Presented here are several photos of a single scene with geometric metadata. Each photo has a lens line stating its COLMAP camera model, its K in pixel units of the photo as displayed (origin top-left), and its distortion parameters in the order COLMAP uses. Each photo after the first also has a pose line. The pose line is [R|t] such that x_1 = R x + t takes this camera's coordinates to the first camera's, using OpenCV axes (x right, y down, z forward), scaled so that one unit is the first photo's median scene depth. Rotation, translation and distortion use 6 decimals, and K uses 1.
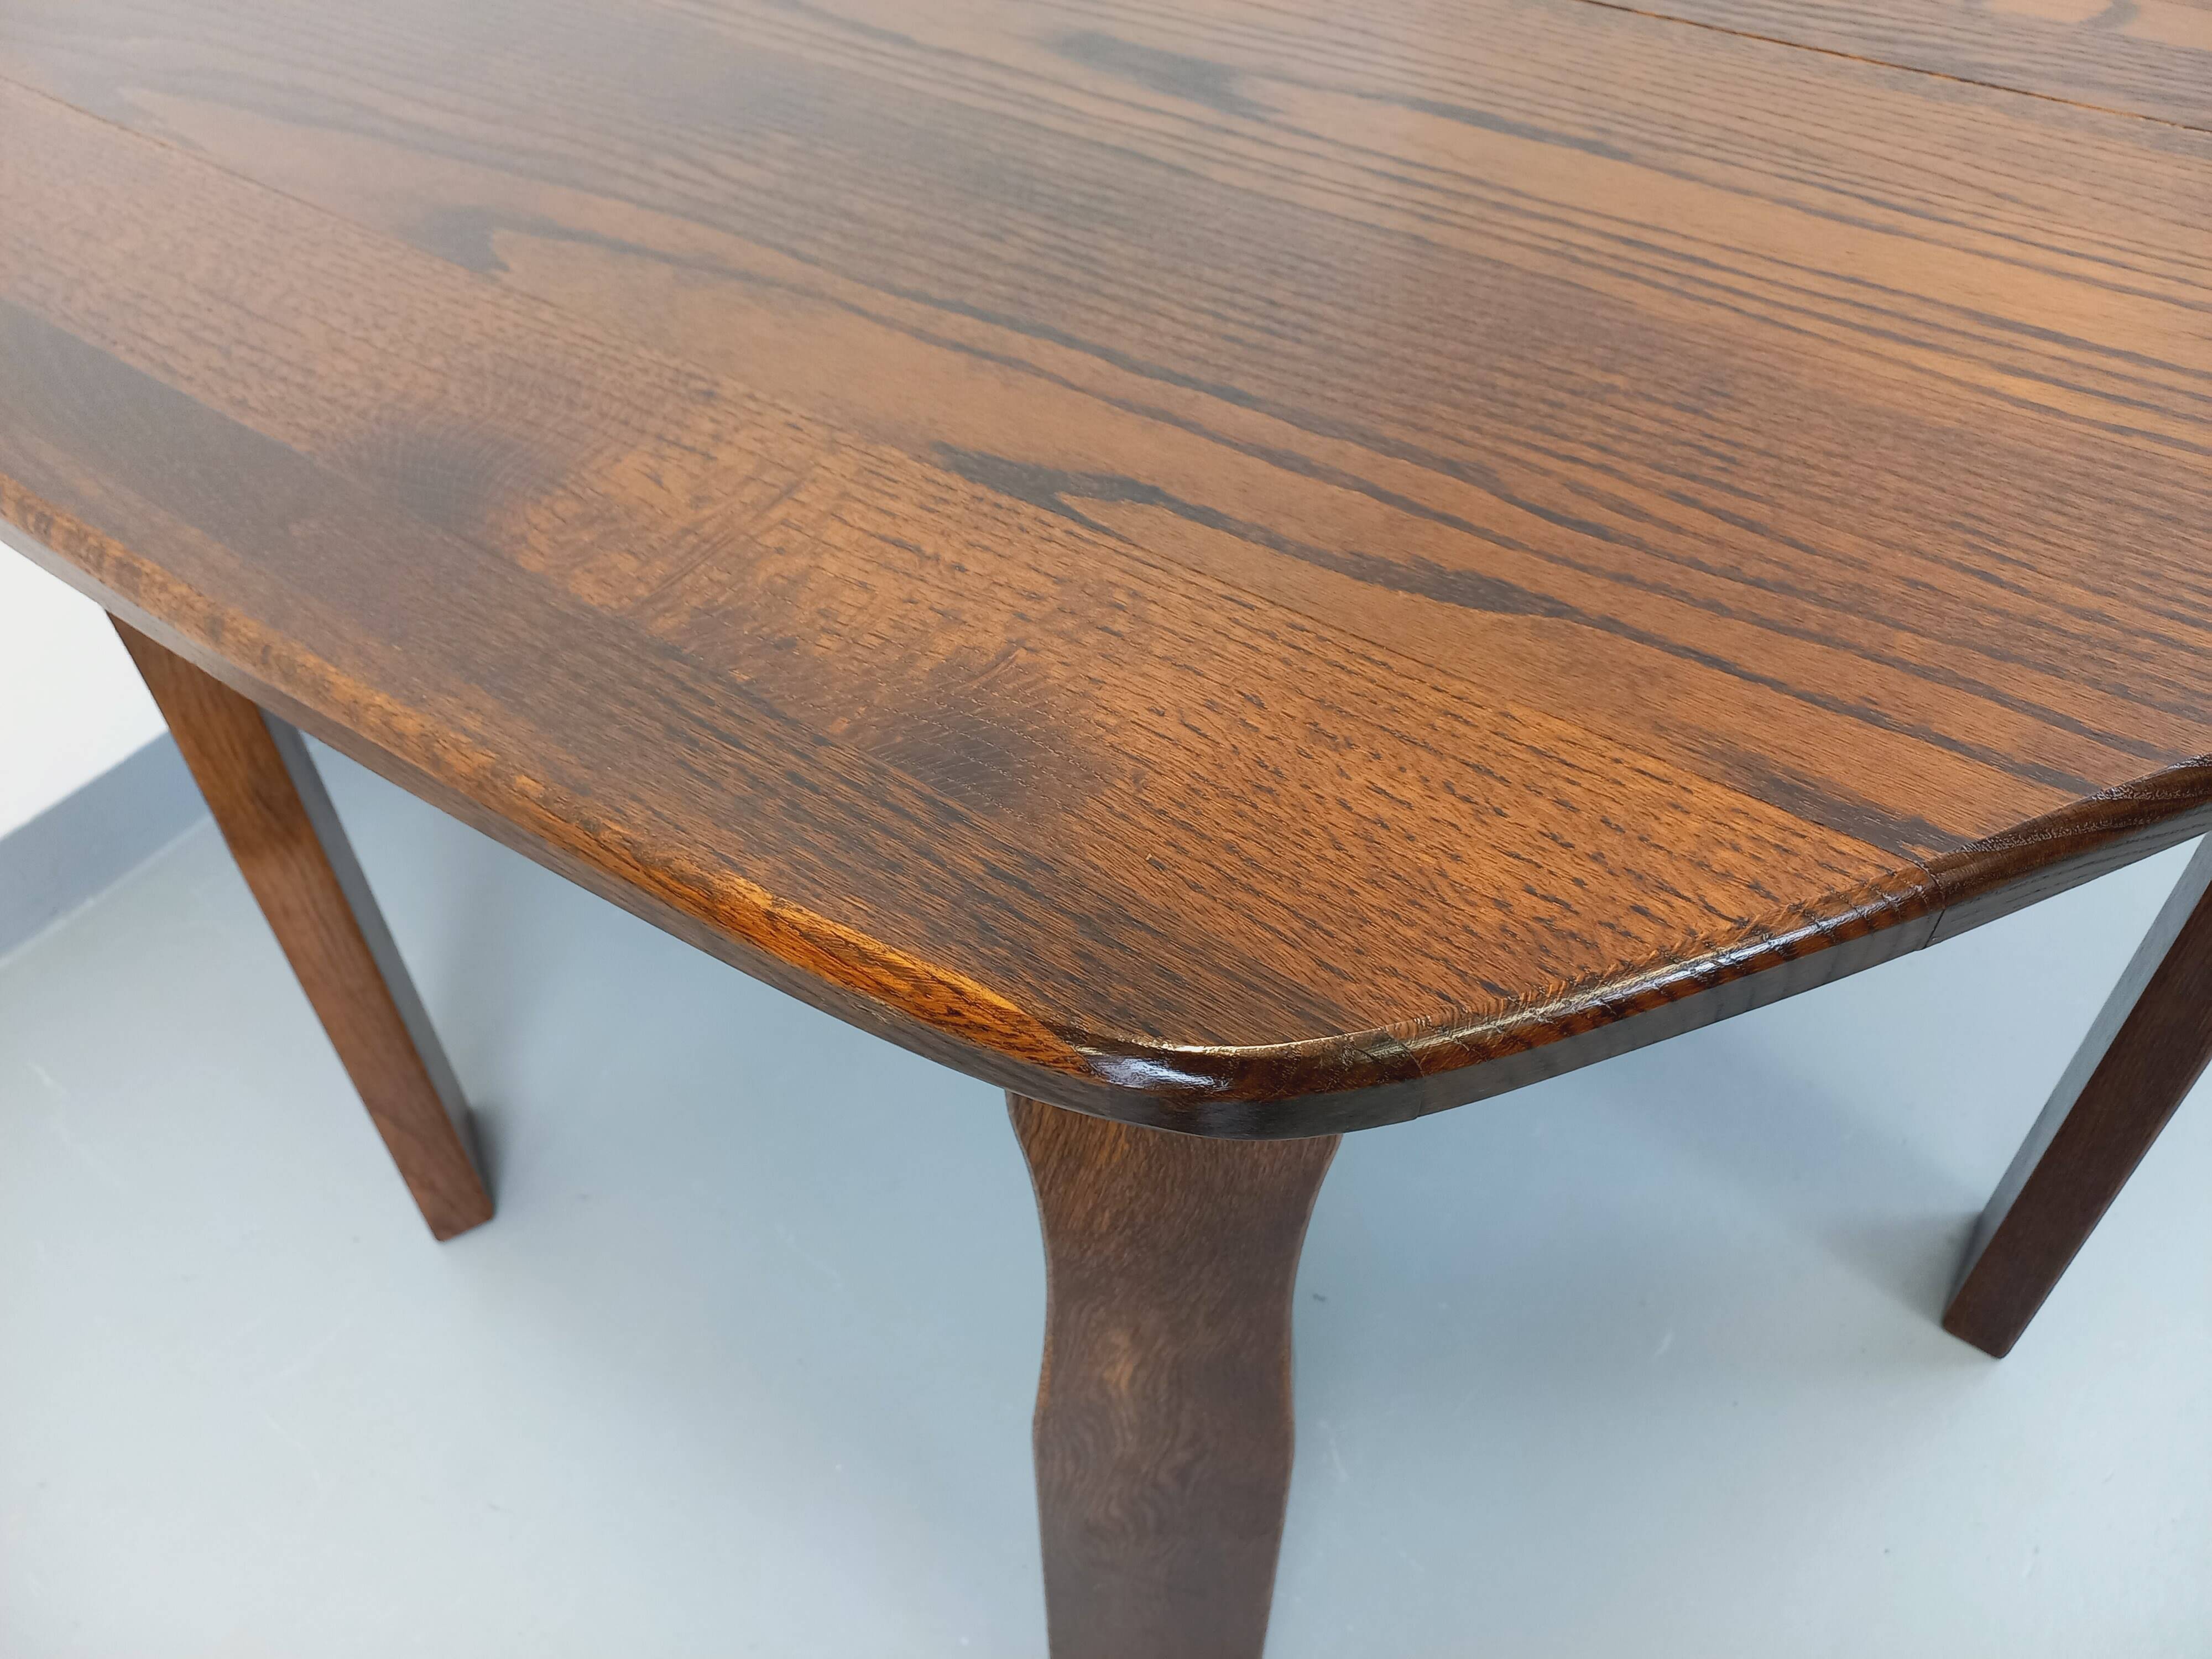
lens RADIAL K [[1634.5, 0, 1107.7], [0, 1634.5, 783.4], [0, 0, 1]] dist [0.080631, -0.081028]
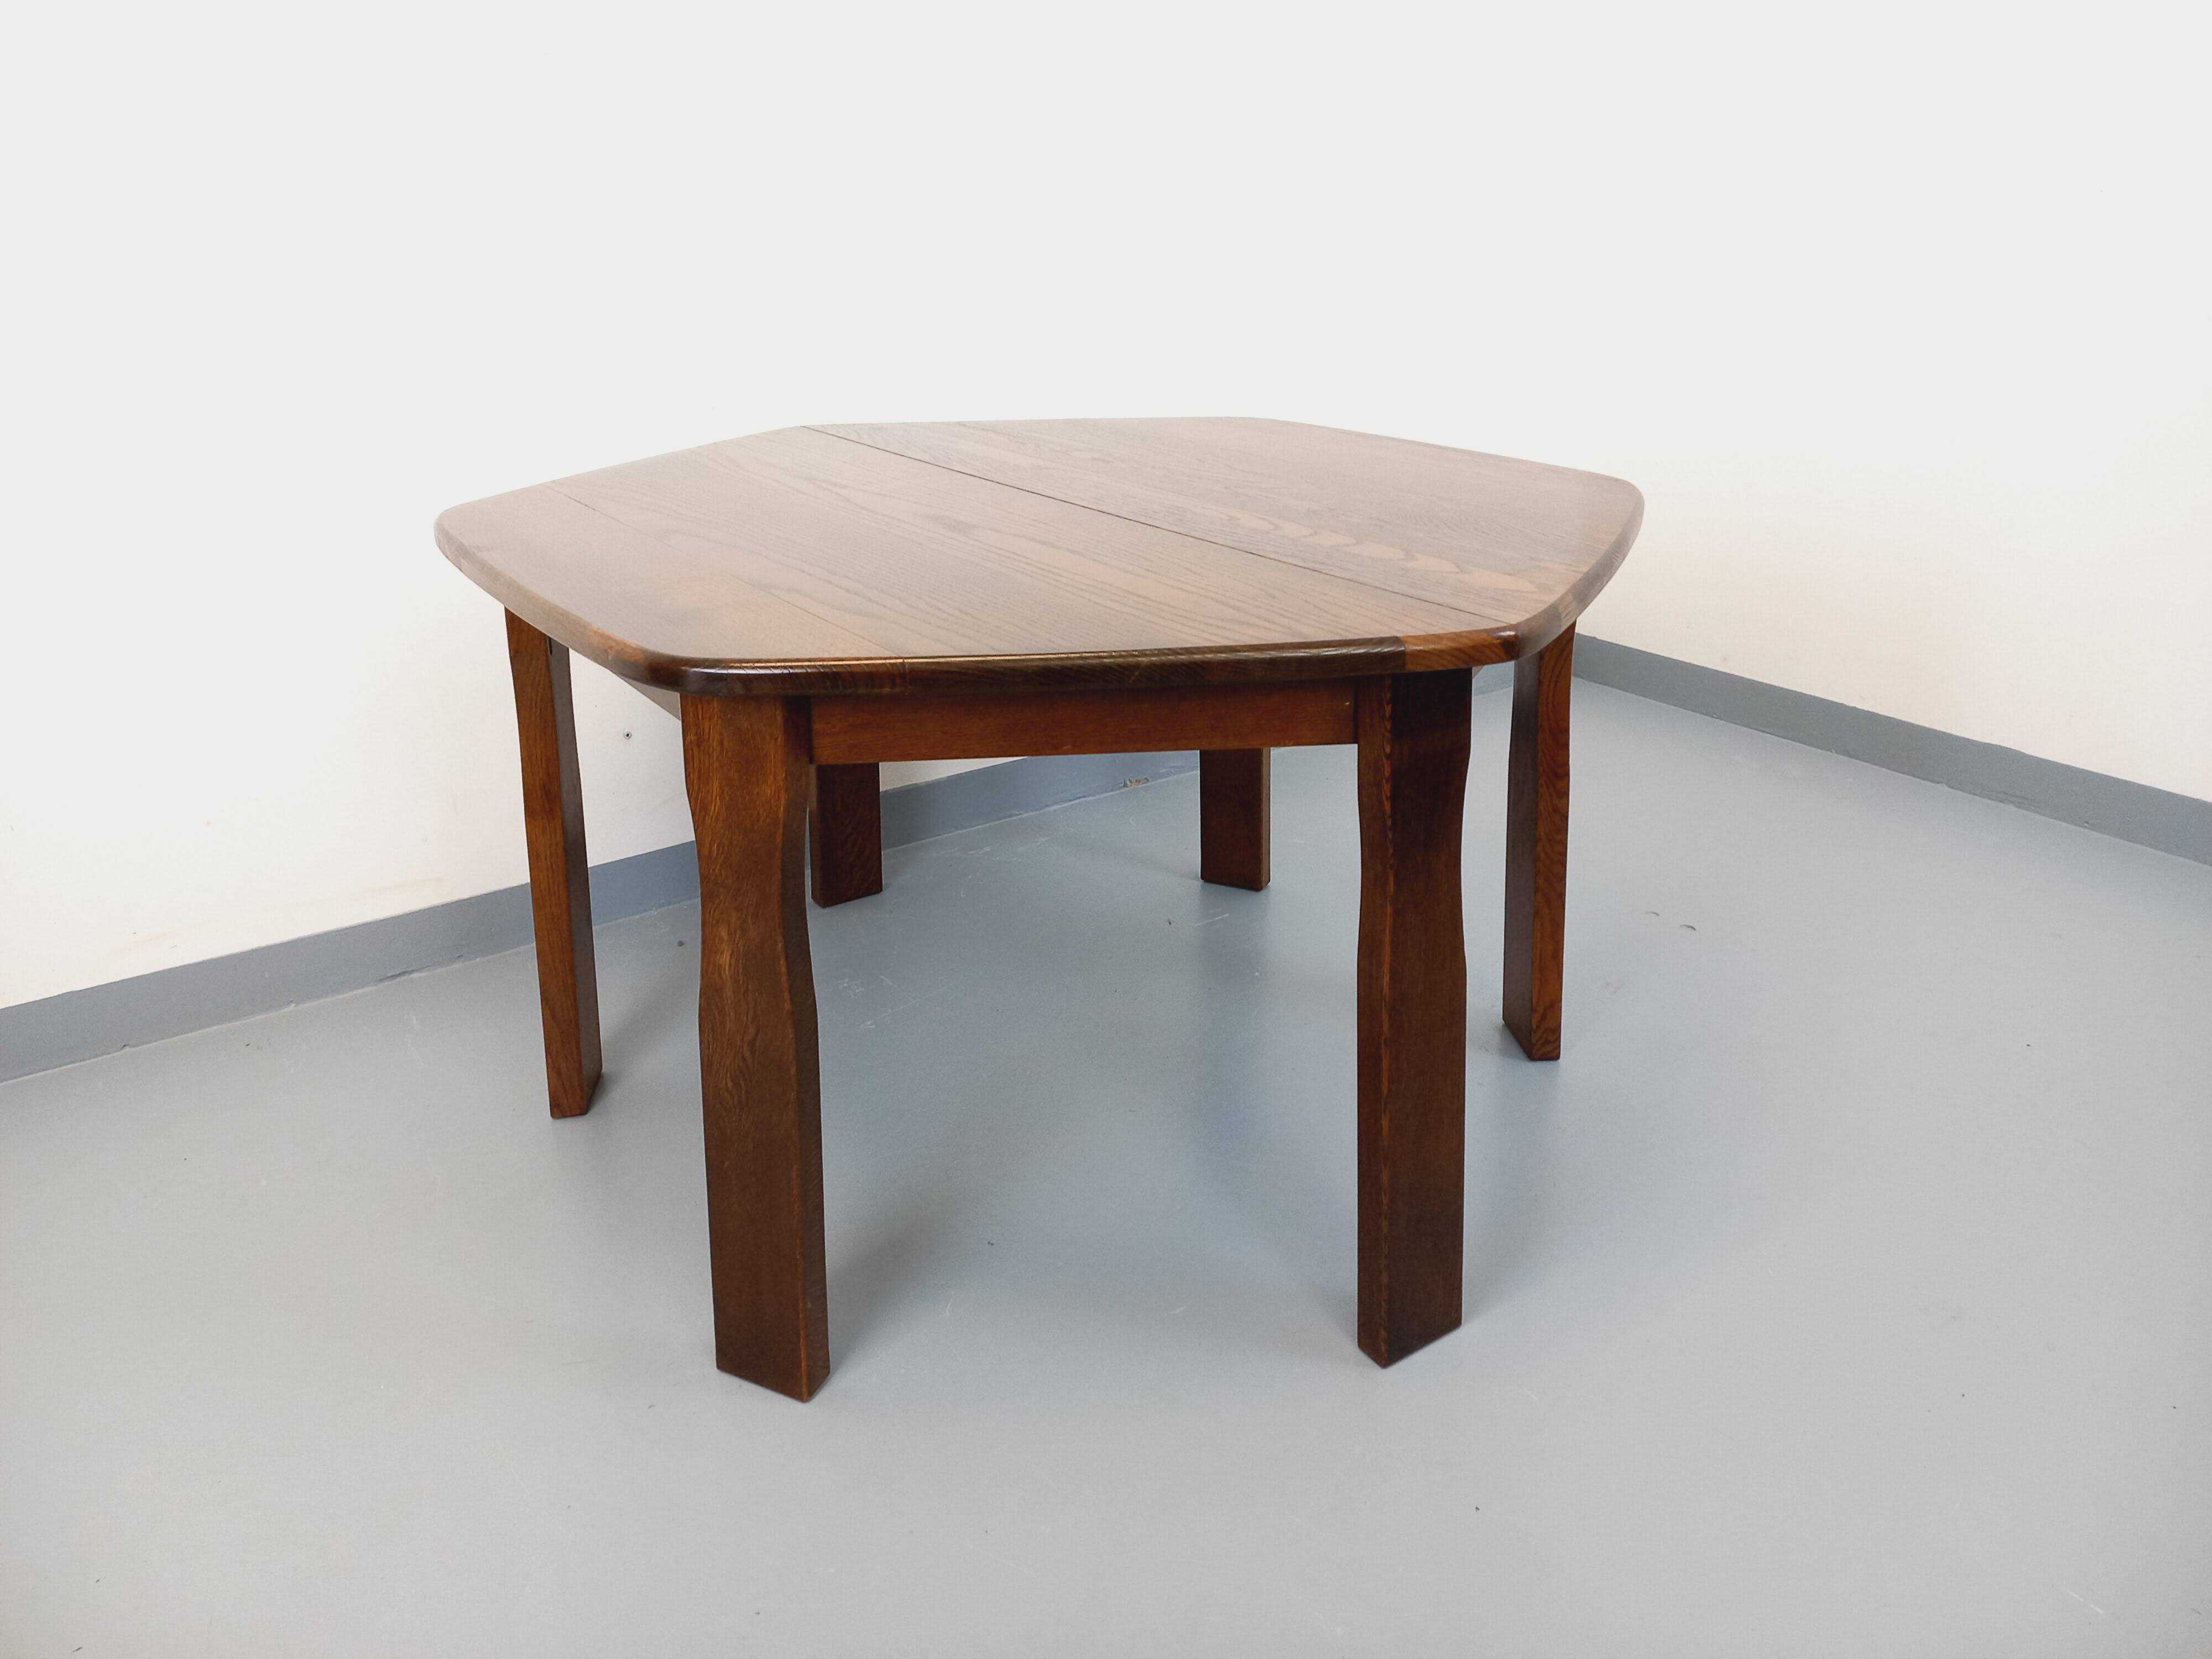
lens RADIAL K [[1634.5, 0, 1098.0], [0, 1634.5, 722.2], [0, 0, 1]] dist [0.080631, -0.081028]
pose [[0.936488, 0.120753, -0.329254, 1.286018], [-0.256587, 0.875922, -0.408563, 0.919678], [0.239065, 0.467097, 0.851275, -1.062150]]
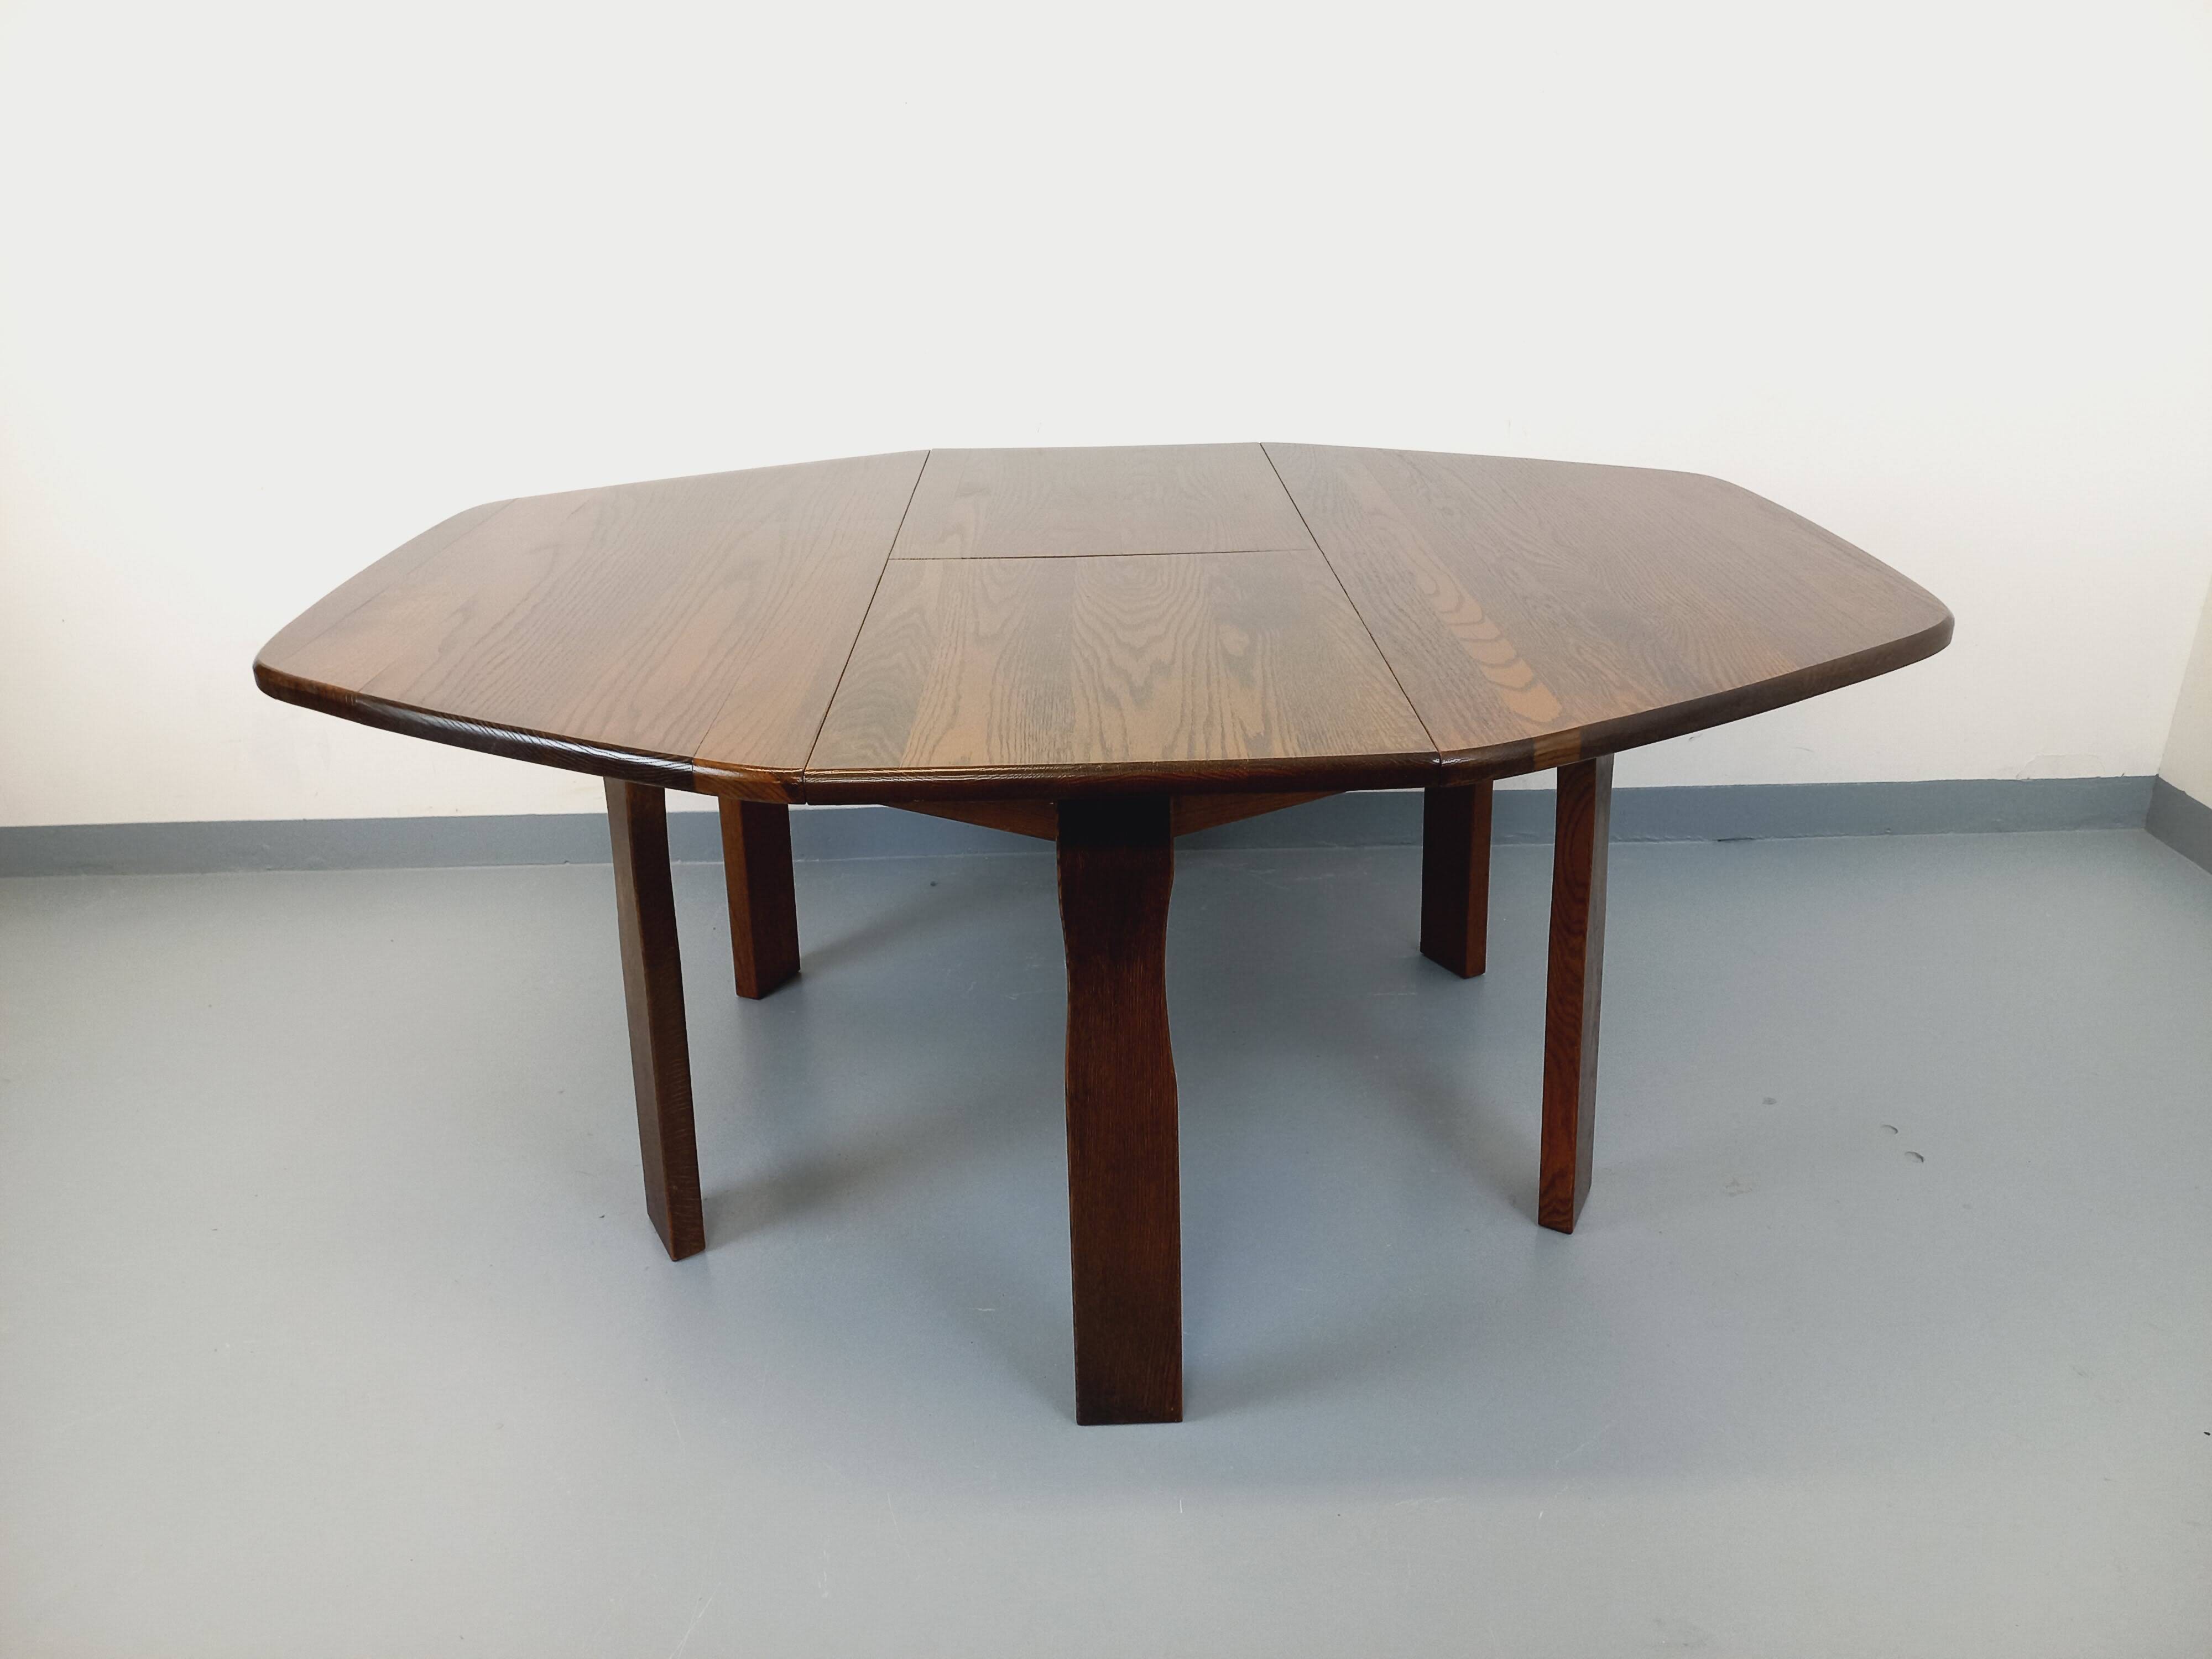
lens RADIAL K [[1634.5, 0, 1090.8], [0, 1634.5, 835.5], [0, 0, 1]] dist [0.080631, -0.081028]
pose [[0.581593, 0.334297, -0.741617, 2.729956], [-0.578152, 0.811198, -0.087738, 0.044052], [0.572268, 0.479795, 0.665061, -0.537542]]
